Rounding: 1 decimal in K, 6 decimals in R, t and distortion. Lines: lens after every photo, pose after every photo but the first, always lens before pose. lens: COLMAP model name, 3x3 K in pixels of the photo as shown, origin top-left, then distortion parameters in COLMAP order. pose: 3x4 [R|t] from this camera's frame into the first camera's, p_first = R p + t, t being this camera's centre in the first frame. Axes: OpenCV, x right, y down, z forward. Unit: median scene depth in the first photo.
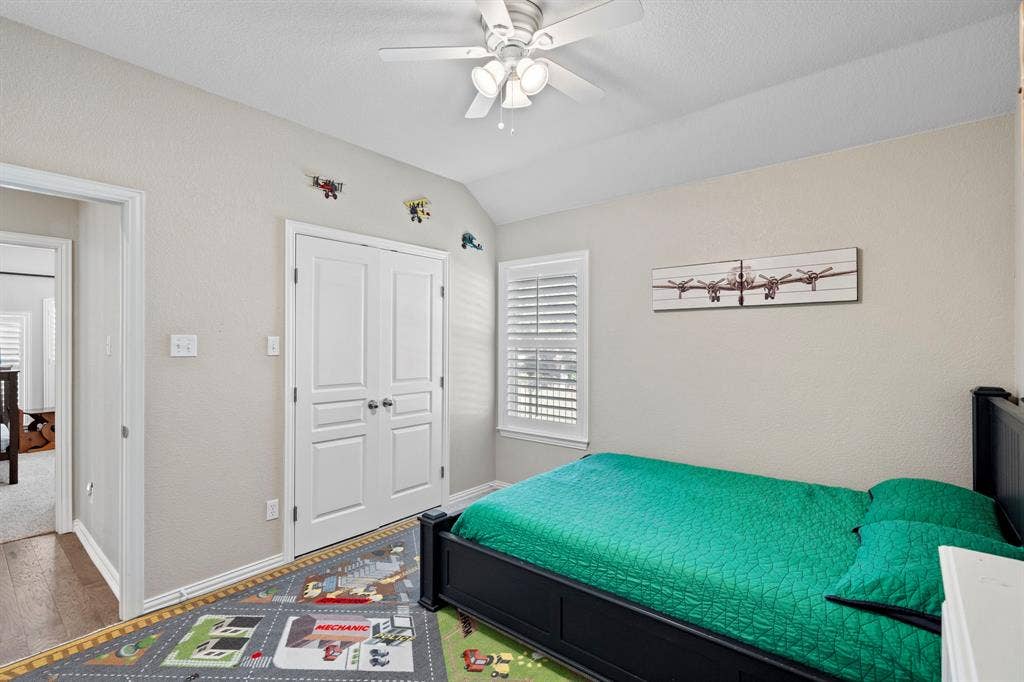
lens RADIAL K [[467.5, 0, 508.5], [0, 467.5, 342.5], [0, 0, 1]] dist [-0.003605, 0.001858]
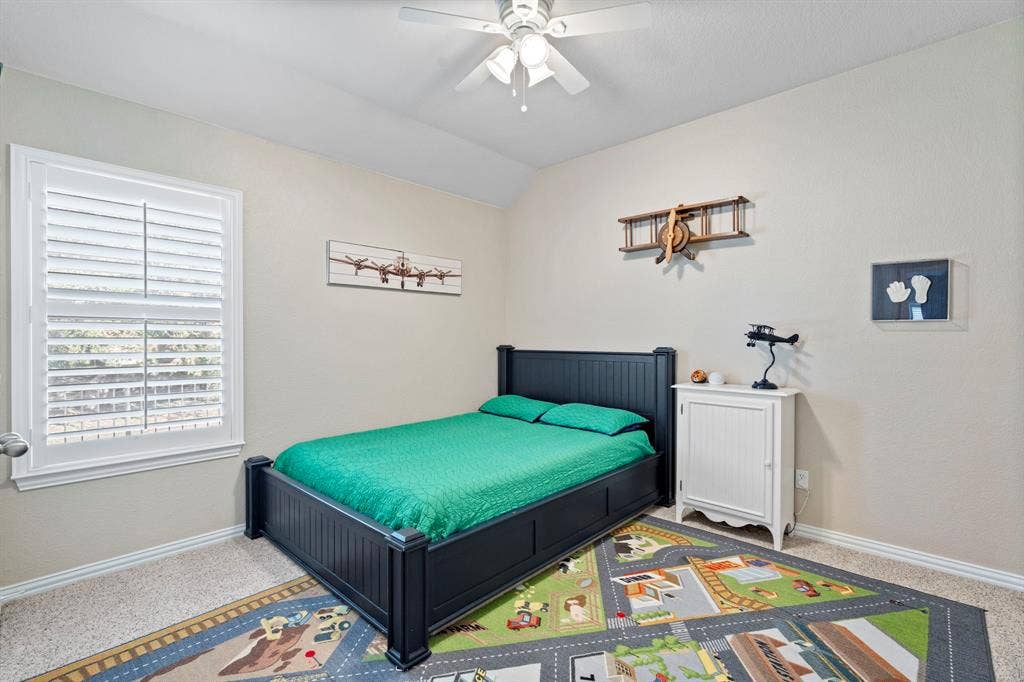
lens RADIAL K [[467.5, 0, 507.9], [0, 467.5, 340.7], [0, 0, 1]] dist [-0.003605, 0.001858]
pose [[0.054160, -0.005789, 0.998515, -0.735454], [-0.003096, 0.999977, 0.005965, 0.050345], [-0.998527, -0.003415, 0.054141, 0.676310]]
